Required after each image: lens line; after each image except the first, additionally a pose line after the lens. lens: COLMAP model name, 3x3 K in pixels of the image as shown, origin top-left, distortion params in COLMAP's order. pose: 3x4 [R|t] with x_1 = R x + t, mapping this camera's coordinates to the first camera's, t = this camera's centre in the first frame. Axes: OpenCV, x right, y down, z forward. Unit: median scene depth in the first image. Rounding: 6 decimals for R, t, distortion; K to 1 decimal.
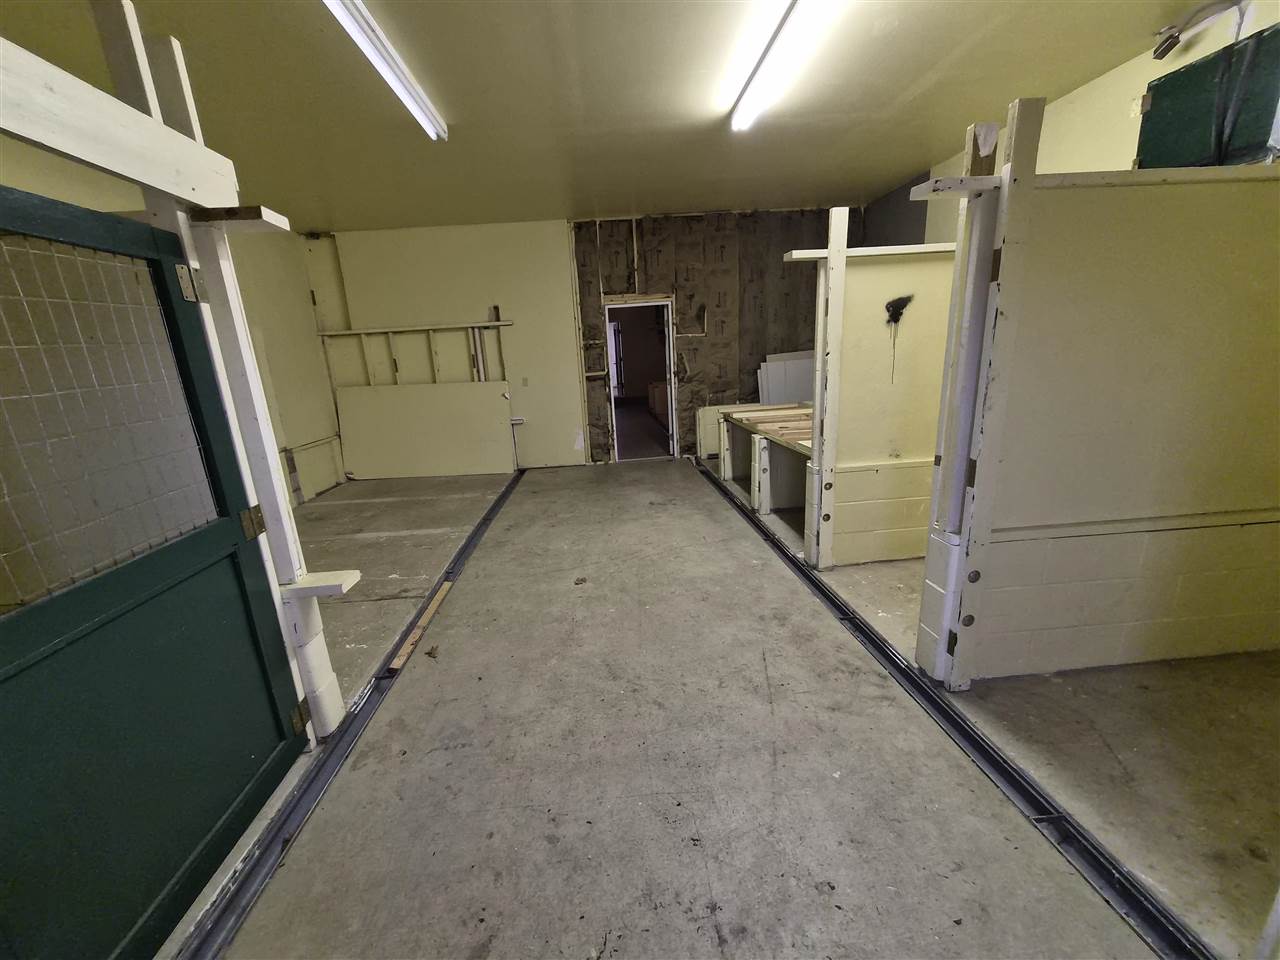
lens RADIAL K [[500.1, 0, 621.2], [0, 500.1, 478.7], [0, 0, 1]] dist [-0.000810, -0.002765]
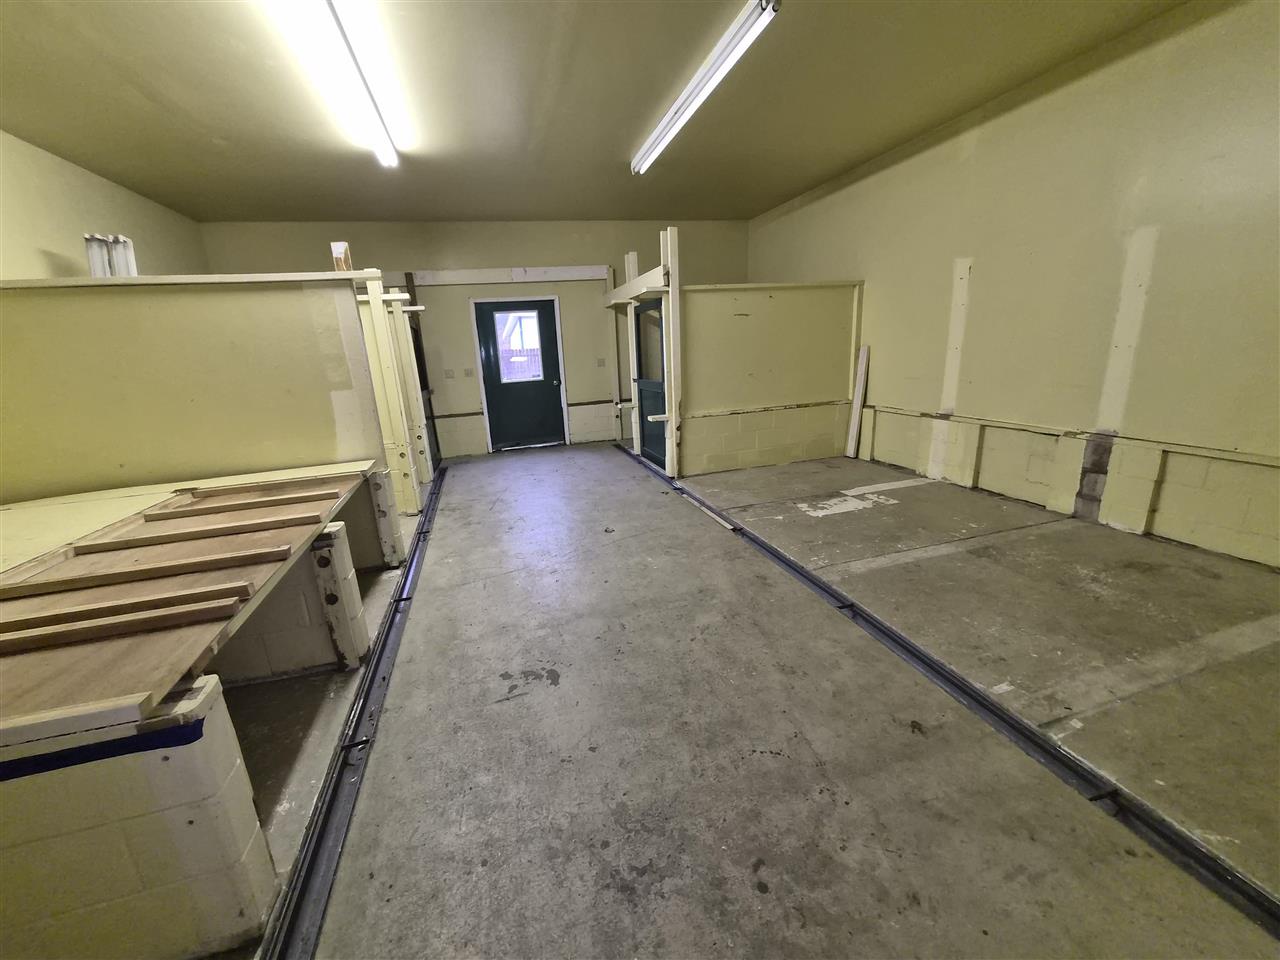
lens RADIAL K [[500.1, 0, 621.2], [0, 500.1, 478.7], [0, 0, 1]] dist [-0.000810, -0.002765]
pose [[-0.971090, 0.167712, -0.169872, 0.054211], [0.064622, 0.869740, 0.489261, -0.366813], [0.229800, 0.464139, -0.855434, 1.481619]]
